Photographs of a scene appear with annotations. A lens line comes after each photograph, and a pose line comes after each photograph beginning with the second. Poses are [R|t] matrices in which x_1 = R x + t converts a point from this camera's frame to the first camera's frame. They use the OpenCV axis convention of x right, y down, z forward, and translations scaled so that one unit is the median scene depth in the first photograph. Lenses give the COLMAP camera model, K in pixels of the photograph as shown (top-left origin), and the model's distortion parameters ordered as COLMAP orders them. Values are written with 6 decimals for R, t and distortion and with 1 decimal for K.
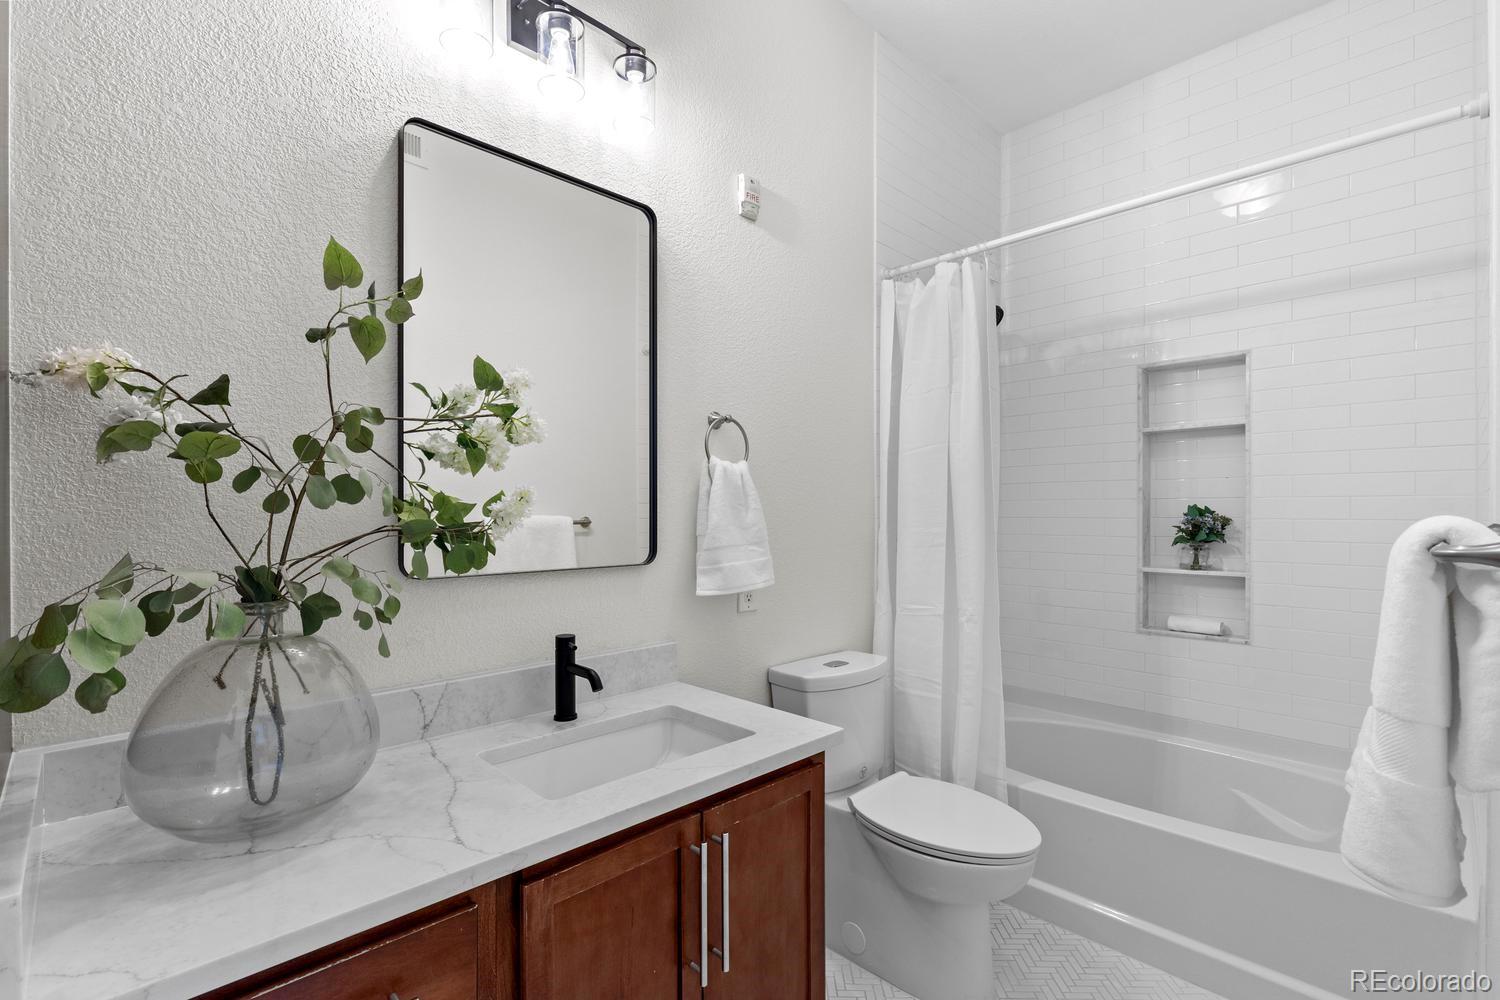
lens RADIAL K [[679.1, 0, 744.2], [0, 679.1, 505.7], [0, 0, 1]] dist [0.003978, -0.002286]
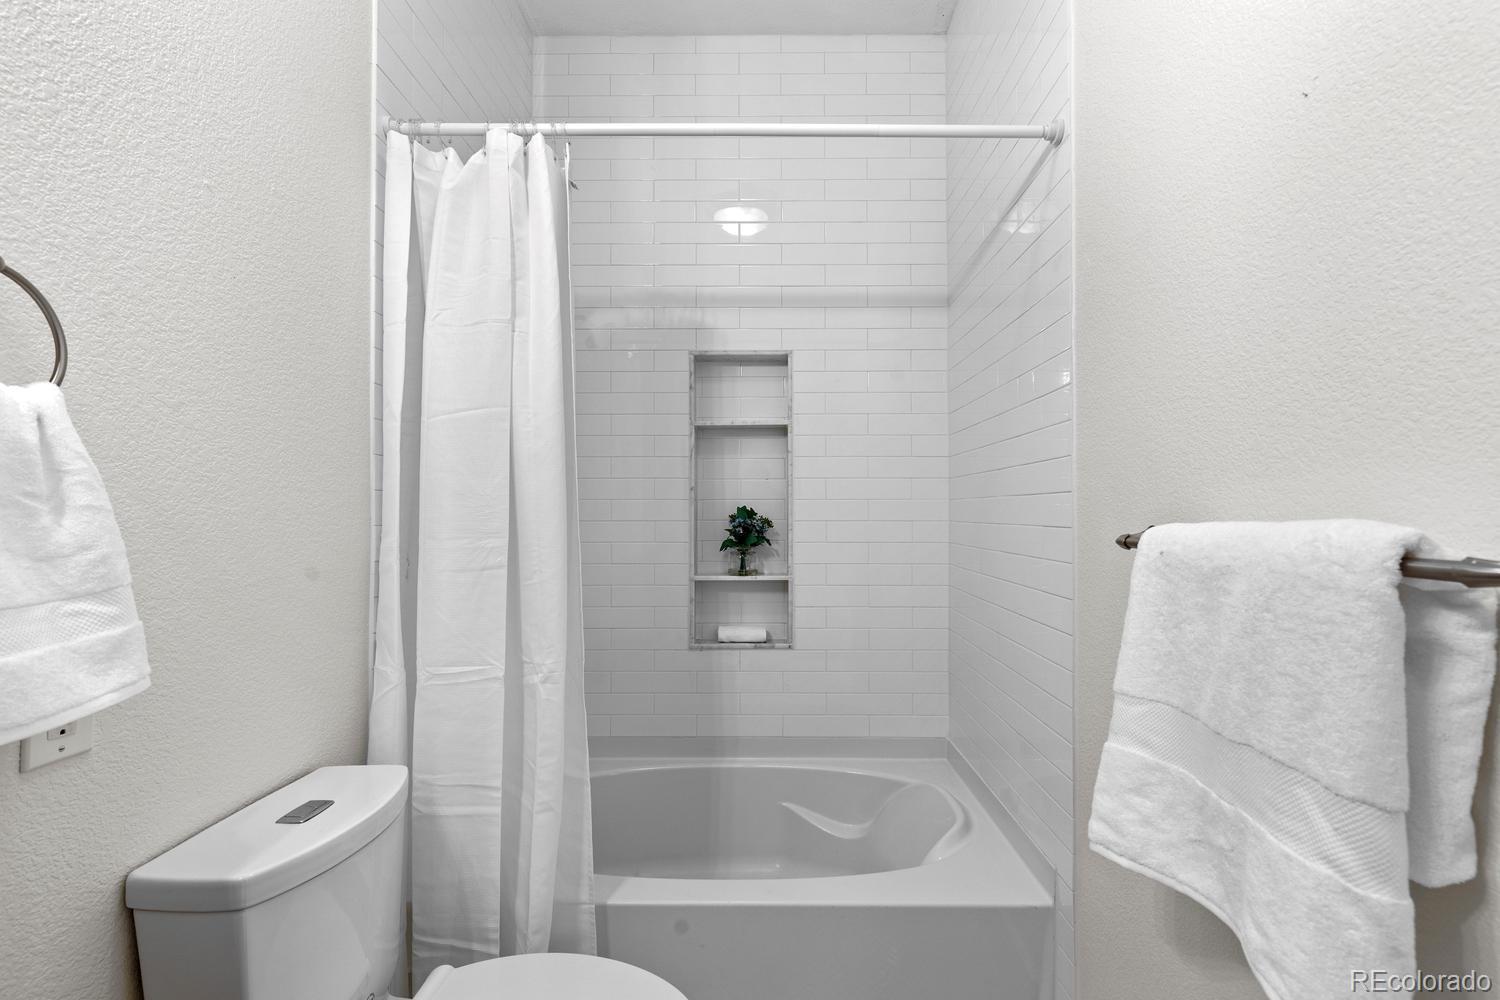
lens RADIAL K [[679.1, 0, 761.4], [0, 679.1, 503.0], [0, 0, 1]] dist [0.003978, -0.002286]
pose [[0.698375, 0.010901, 0.715649, 0.005060], [-0.005518, 0.999936, -0.009846, 0.003117], [-0.715711, 0.002927, 0.698391, 0.349352]]
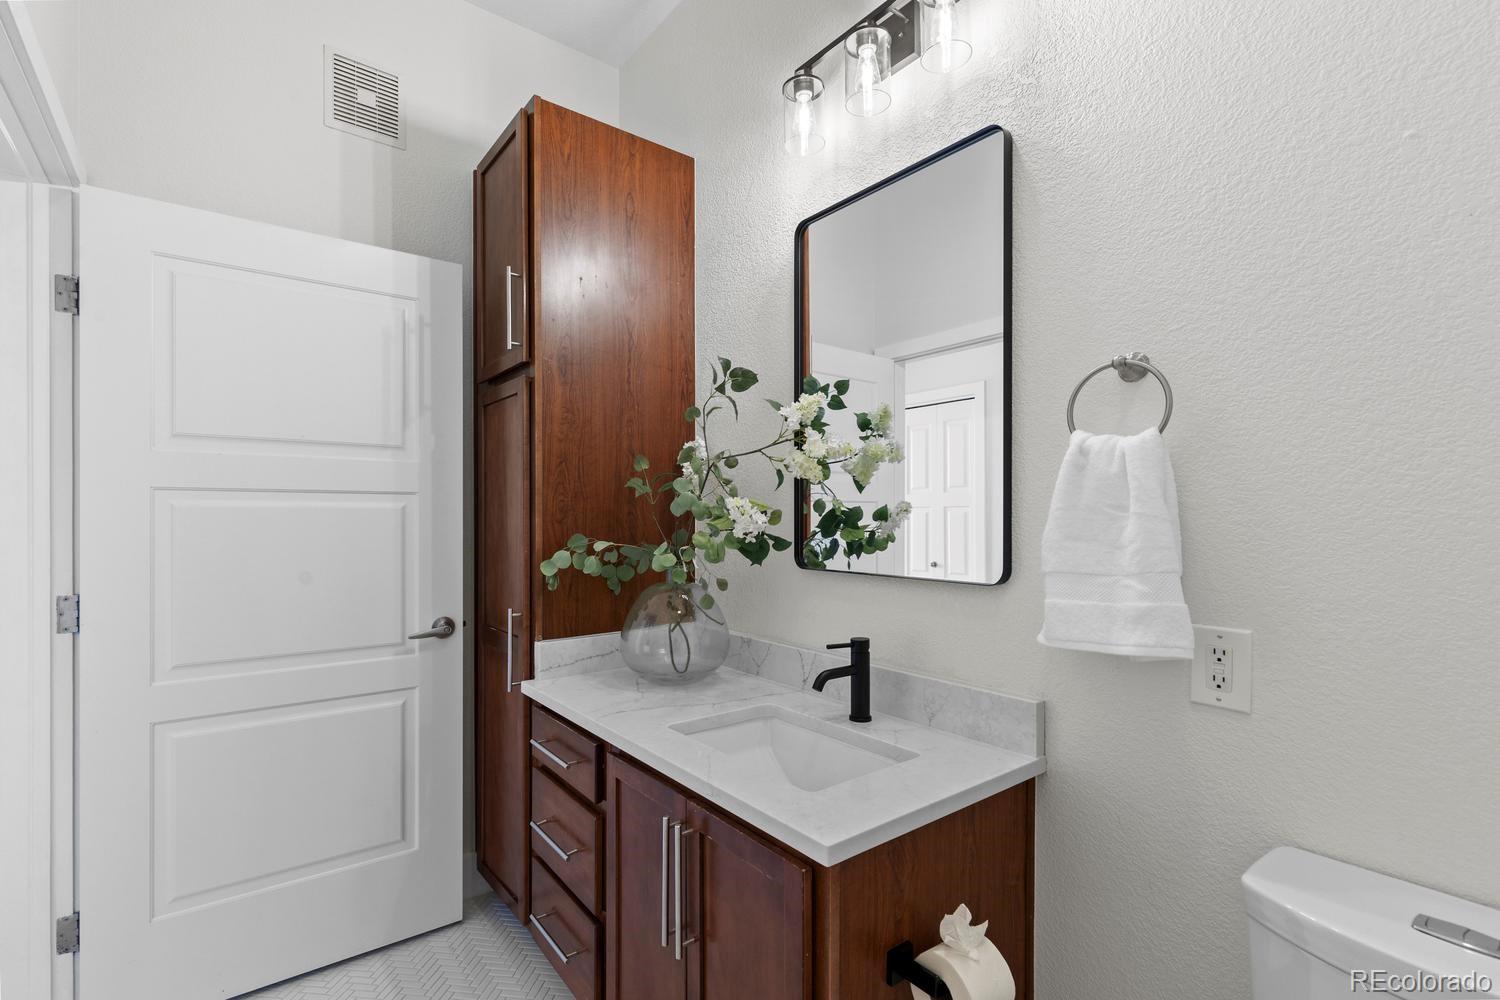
lens RADIAL K [[679.1, 0, 747.5], [0, 679.1, 507.8], [0, 0, 1]] dist [0.003978, -0.002286]
pose [[-0.108230, -0.008279, -0.994091, 0.479250], [0.011960, 0.999882, -0.009629, 0.001122], [0.994054, -0.012932, -0.108118, 0.583670]]
